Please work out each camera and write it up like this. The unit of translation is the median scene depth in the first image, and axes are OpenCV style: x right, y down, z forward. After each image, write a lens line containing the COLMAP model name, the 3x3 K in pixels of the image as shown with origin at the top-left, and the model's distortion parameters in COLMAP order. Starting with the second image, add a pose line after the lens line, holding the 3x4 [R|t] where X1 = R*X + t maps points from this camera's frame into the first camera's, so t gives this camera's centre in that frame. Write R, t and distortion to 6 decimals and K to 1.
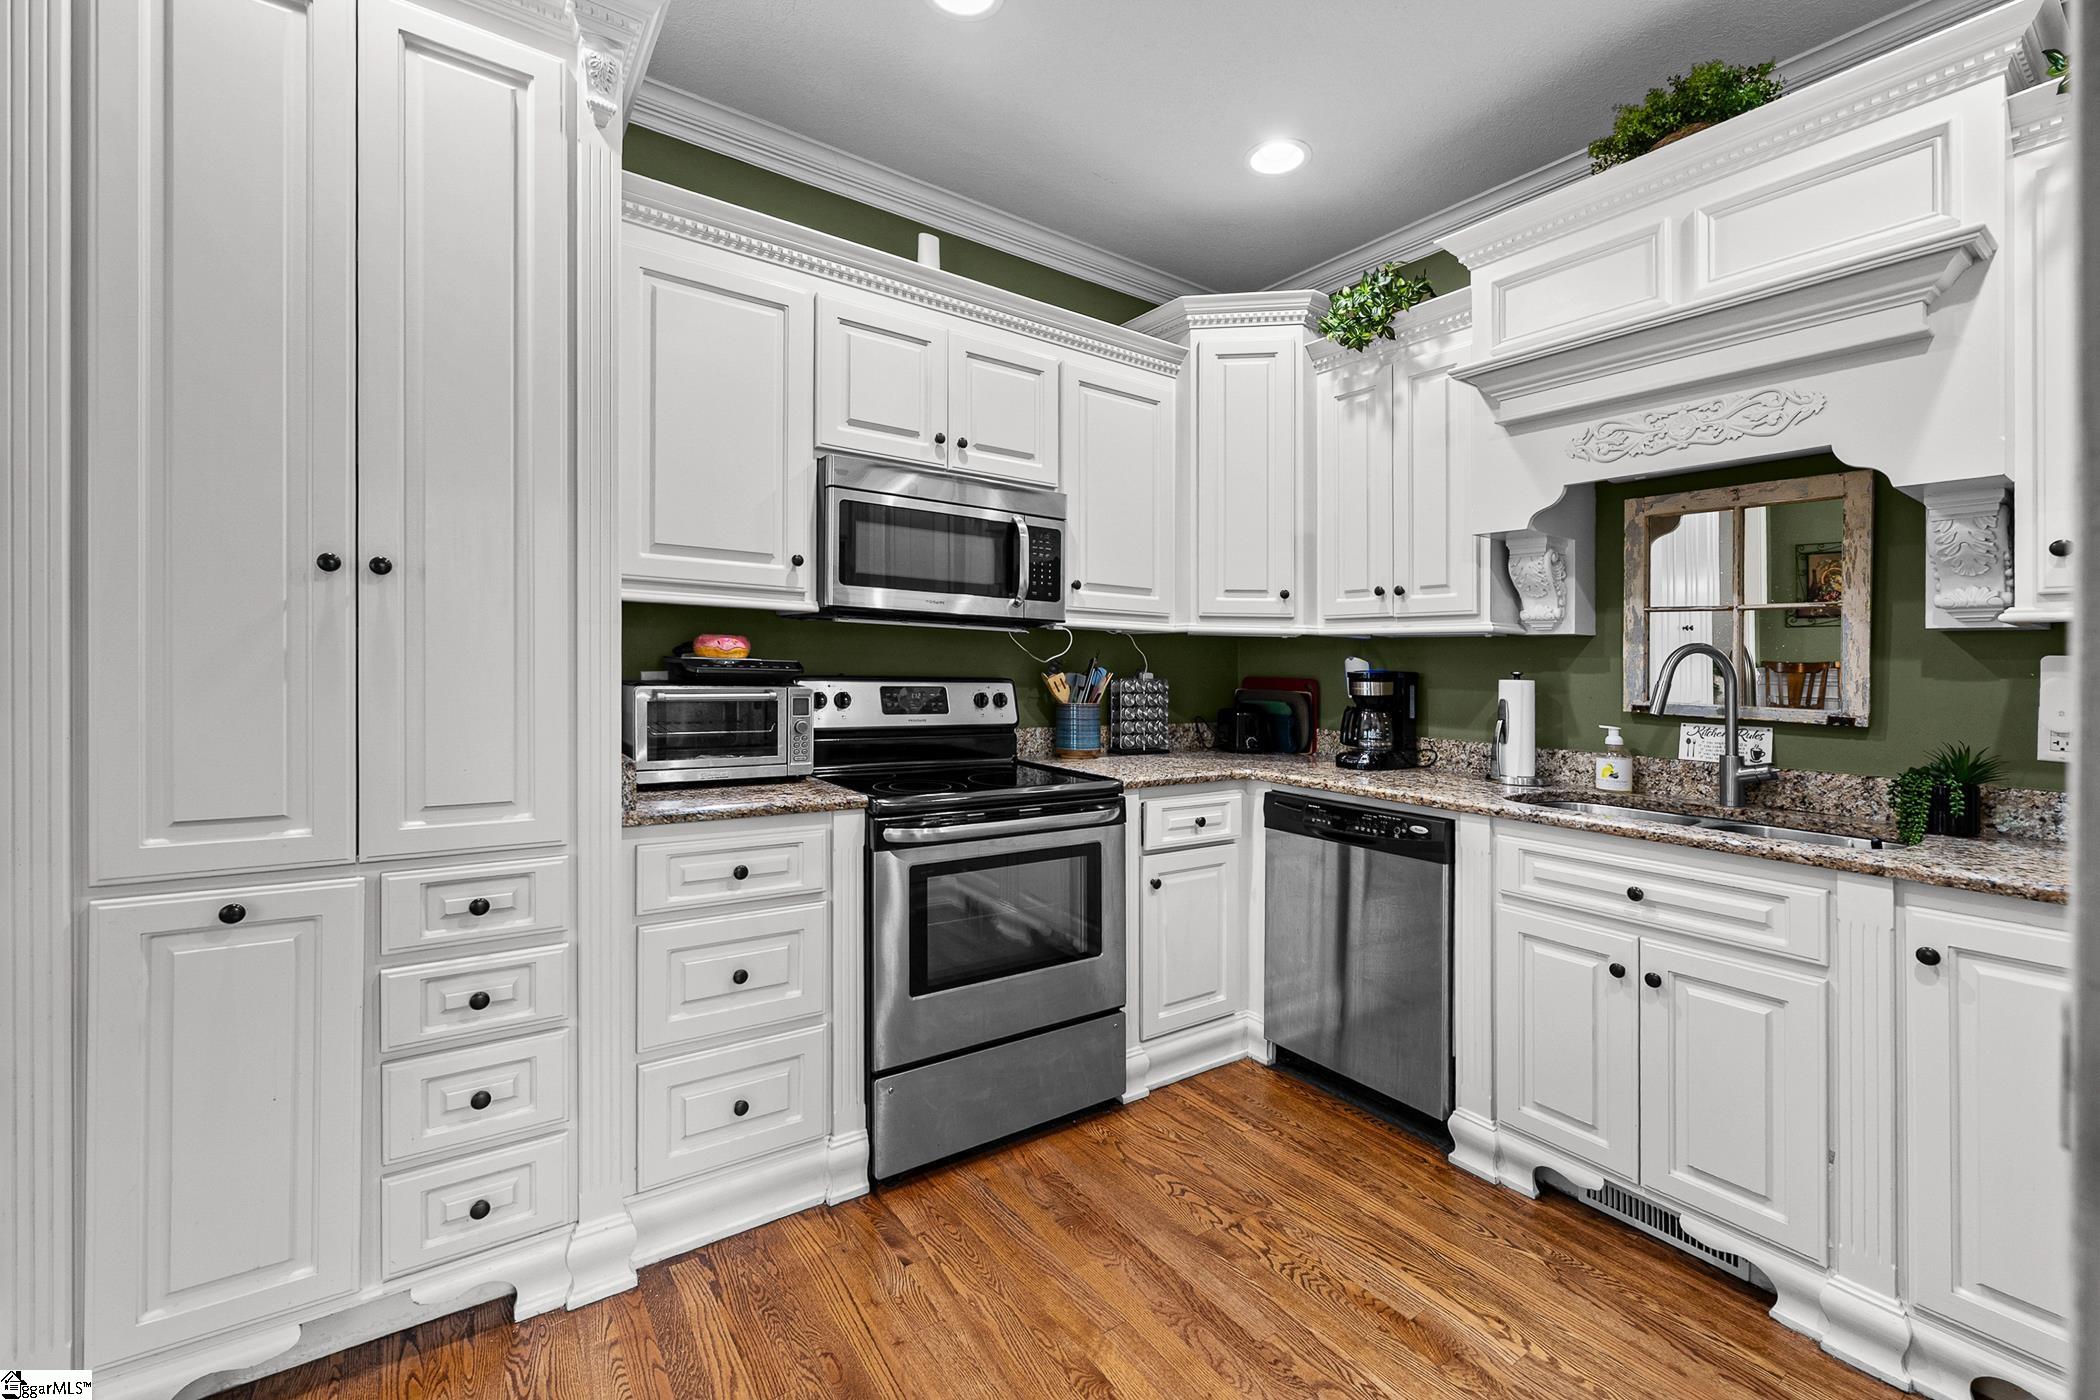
lens RADIAL K [[873.0, 0, 1050.7], [0, 873.0, 651.0], [0, 0, 1]] dist [-0.000700, -0.000272]
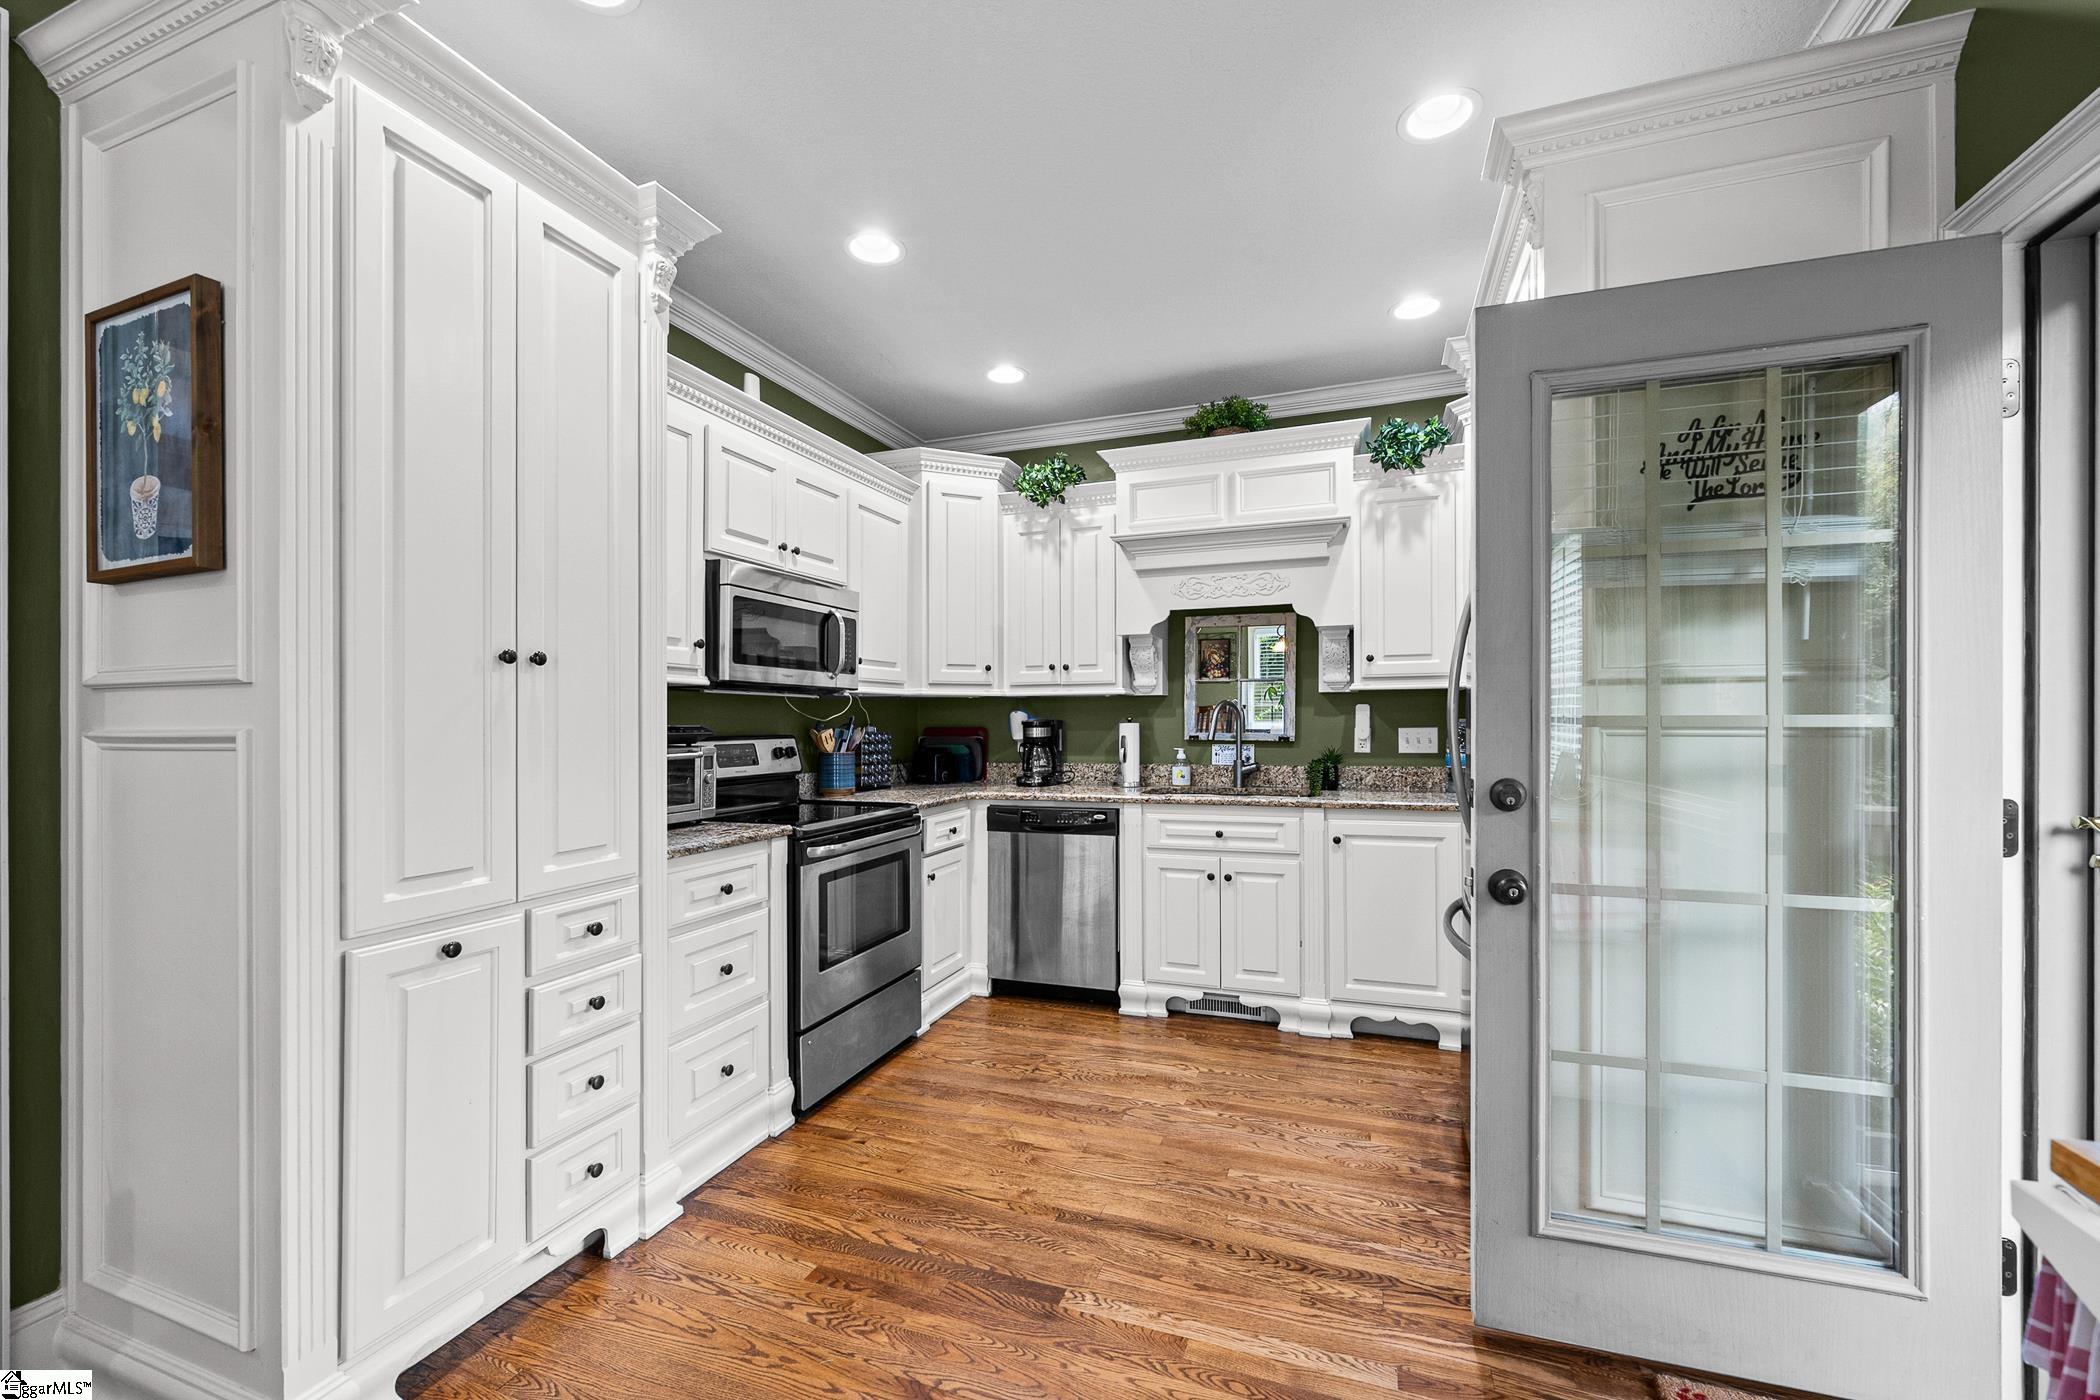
lens RADIAL K [[850.6, 0, 1048.1], [0, 850.6, 719.7], [0, 0, 1]] dist [-0.000305, -0.000021]
pose [[0.827615, -0.028726, 0.560561, -0.517962], [0.016902, 0.999512, 0.026266, -0.018710], [-0.561042, -0.012264, 0.827697, -0.244758]]
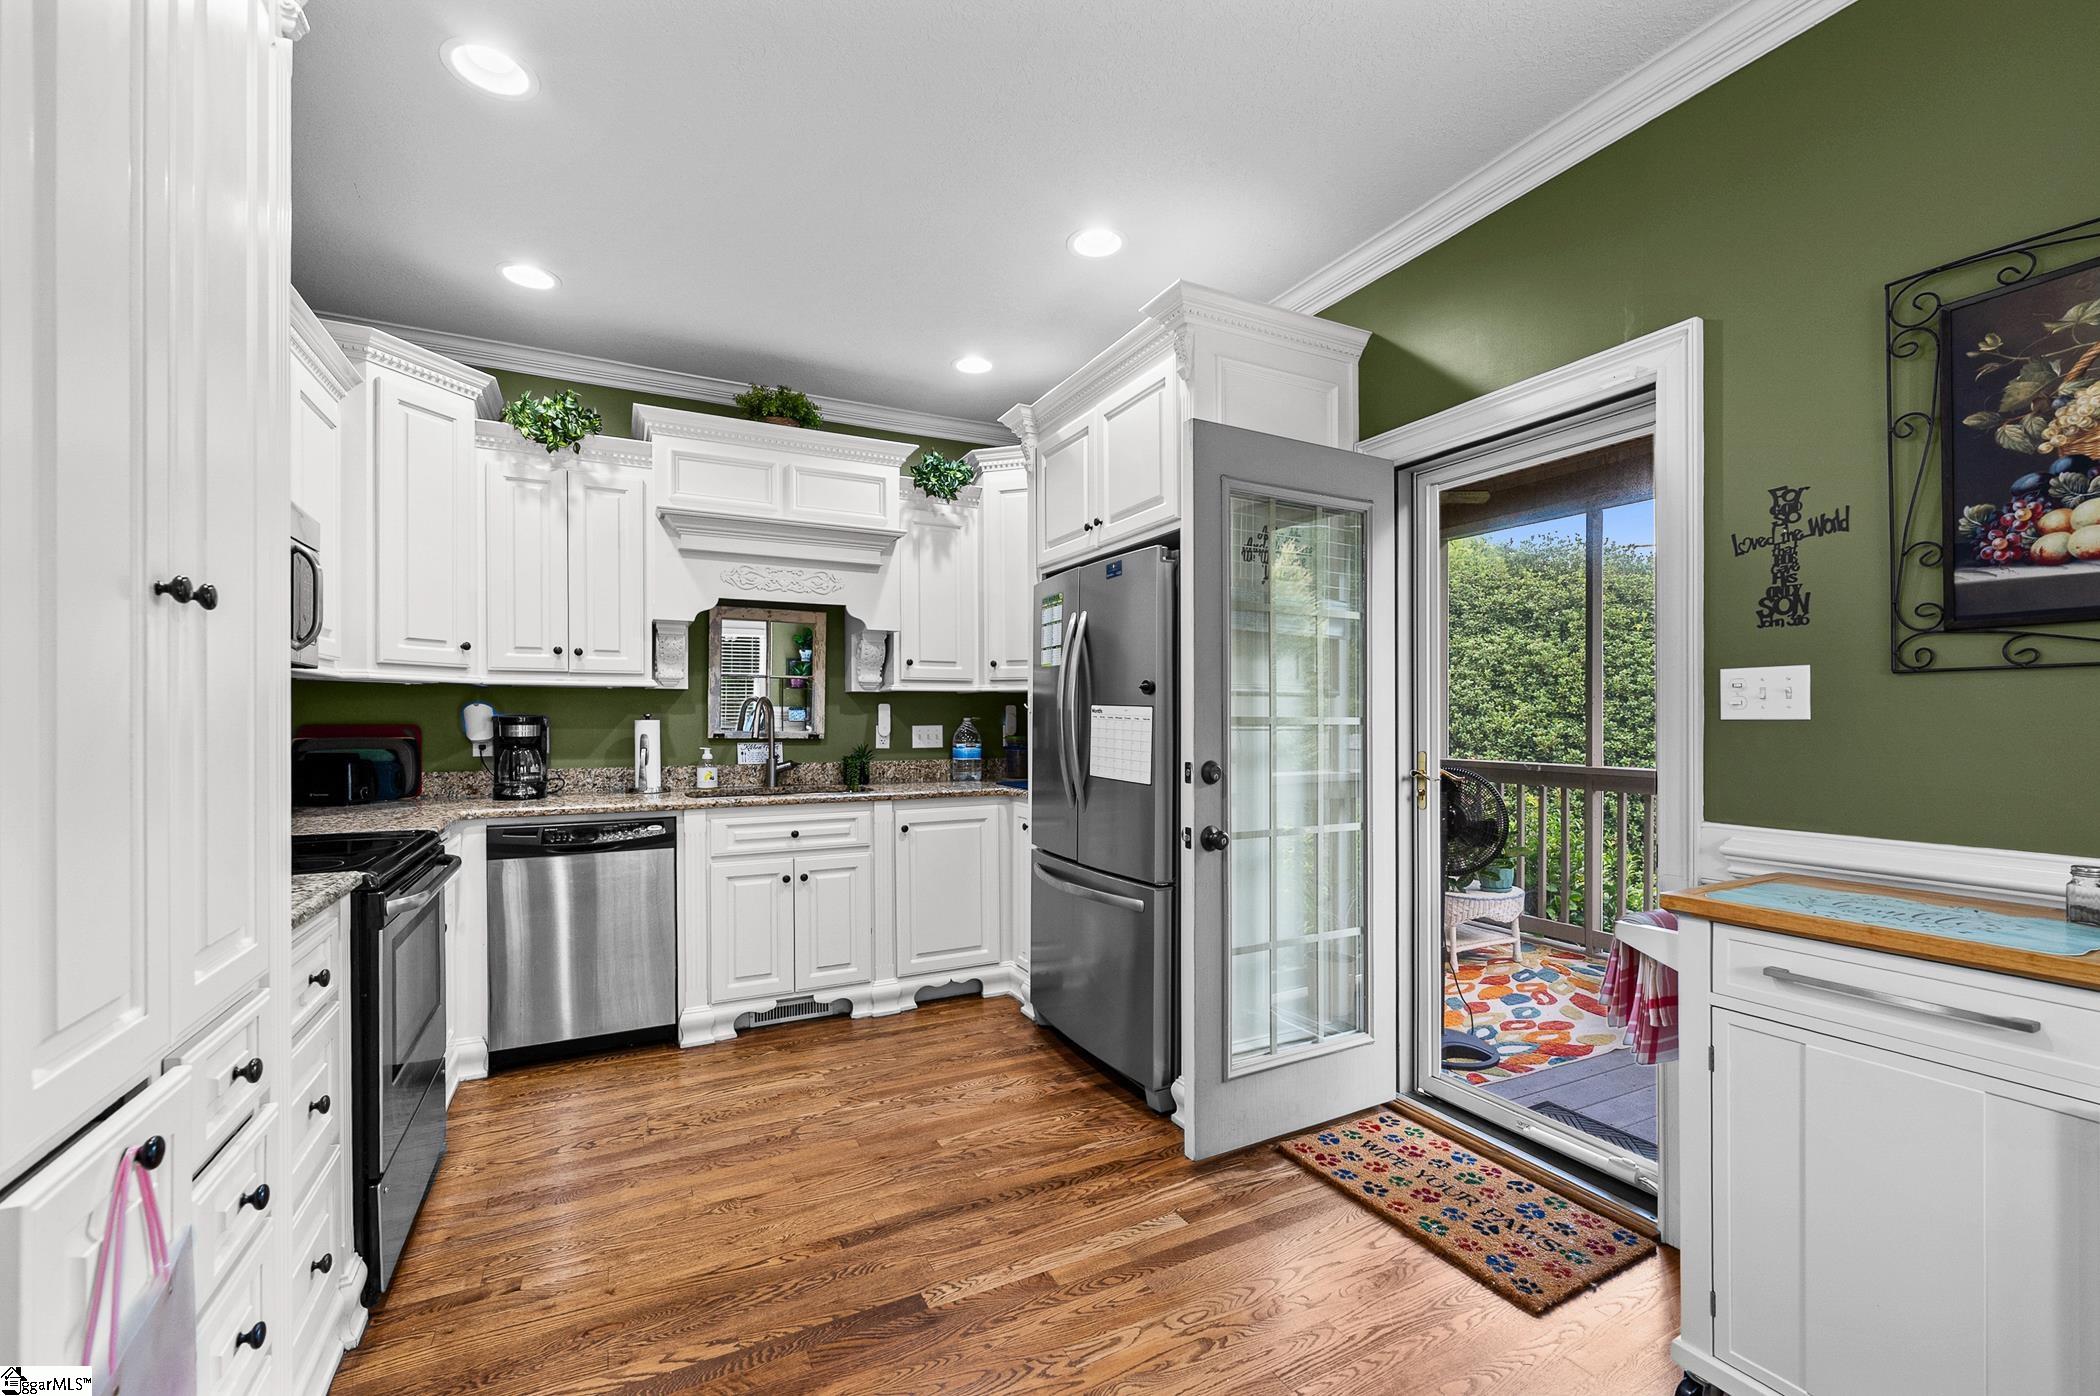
lens RADIAL K [[875.1, 0, 1027.3], [0, 875.1, 714.6], [0, 0, 1]] dist [0.000636, -0.000090]
pose [[0.146722, -0.020297, 0.988970, -0.850048], [-0.014760, 0.999633, 0.022706, -0.018692], [-0.989068, -0.017929, 0.146368, 0.196126]]
